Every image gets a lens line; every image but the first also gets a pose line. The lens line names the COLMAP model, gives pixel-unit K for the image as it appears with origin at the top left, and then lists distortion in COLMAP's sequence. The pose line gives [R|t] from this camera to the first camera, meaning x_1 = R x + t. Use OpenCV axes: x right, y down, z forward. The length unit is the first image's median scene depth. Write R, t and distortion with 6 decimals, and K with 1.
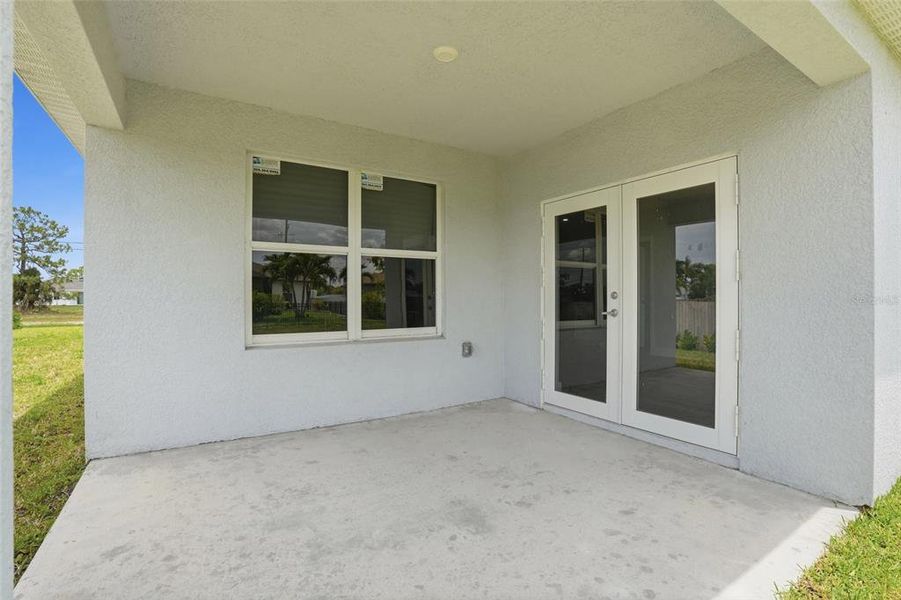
lens RADIAL K [[417.3, 0, 440.7], [0, 417.3, 298.1], [0, 0, 1]] dist [-0.075185, 0.031174]
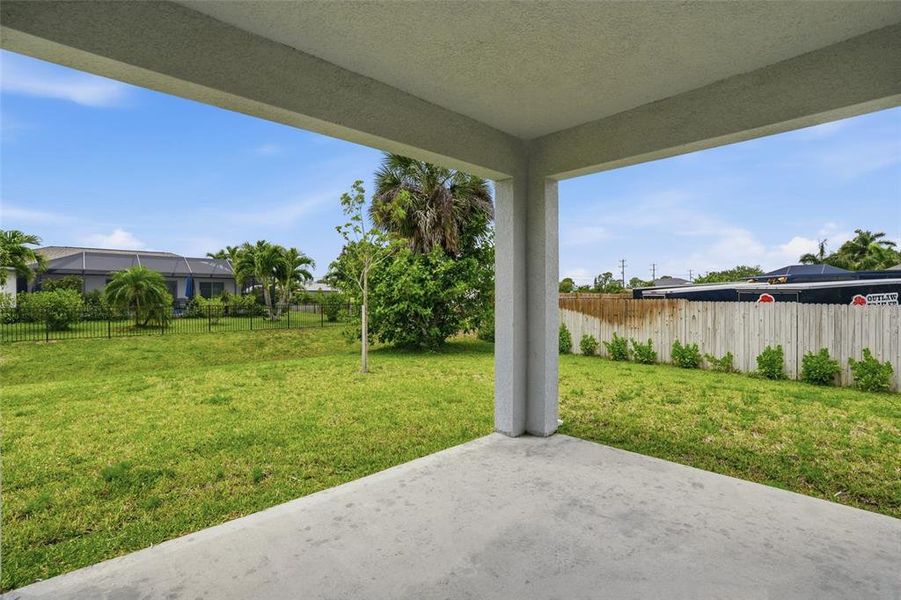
lens RADIAL K [[420.5, 0, 450.5], [0, 420.5, 300.0], [0, 0, 1]] dist [-0.074815, 0.032104]
pose [[-0.979068, 0.002076, -0.203525, 0.211611], [0.000047, 0.999950, 0.009971, -0.038109], [0.203535, 0.009753, -0.979019, 1.214008]]
